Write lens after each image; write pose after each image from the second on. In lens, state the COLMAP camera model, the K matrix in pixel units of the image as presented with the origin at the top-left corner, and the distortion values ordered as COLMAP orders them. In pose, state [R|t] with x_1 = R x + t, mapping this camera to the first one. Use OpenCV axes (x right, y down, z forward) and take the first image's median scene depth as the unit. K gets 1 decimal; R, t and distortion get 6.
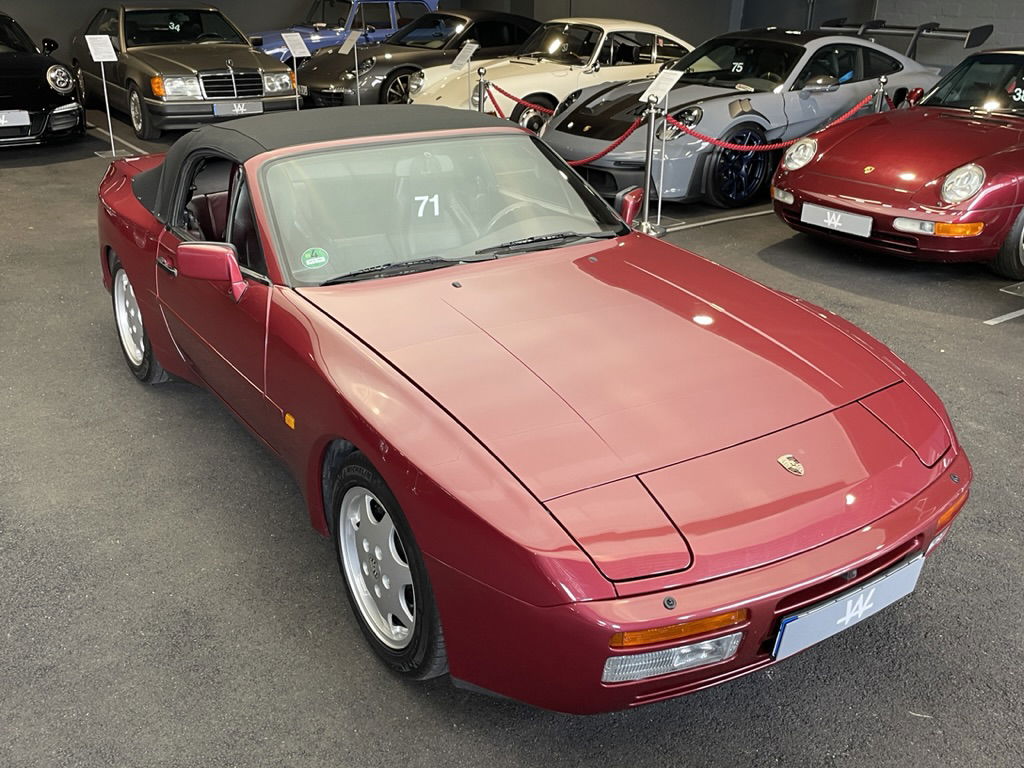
lens RADIAL K [[978.2, 0, 505.5], [0, 978.2, 386.2], [0, 0, 1]] dist [0.077961, -0.103731]
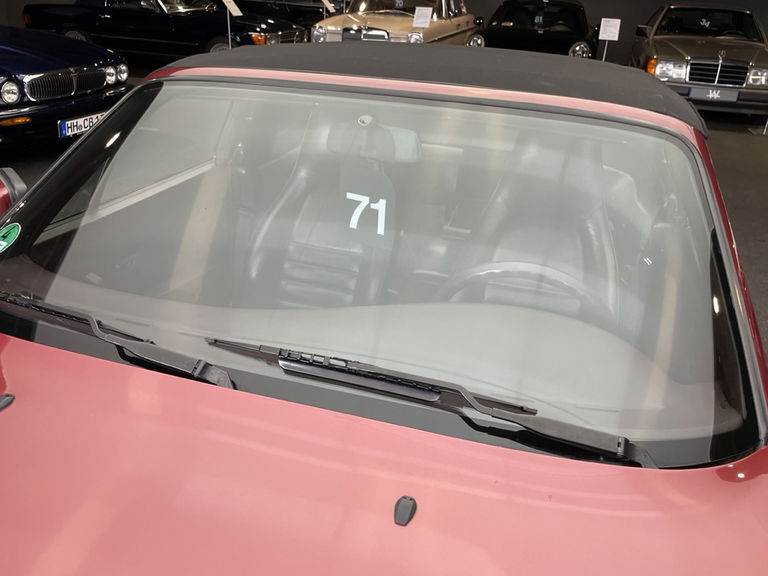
lens RADIAL K [[610.3, 0, 391.1], [0, 610.3, 295.2], [0, 0, 1]] dist [0.079718, -0.107130]
pose [[0.629725, 0.365347, -0.685542, 0.246481], [-0.338375, 0.923386, 0.181277, -0.280338], [0.699249, 0.117816, 0.705103, 1.035173]]
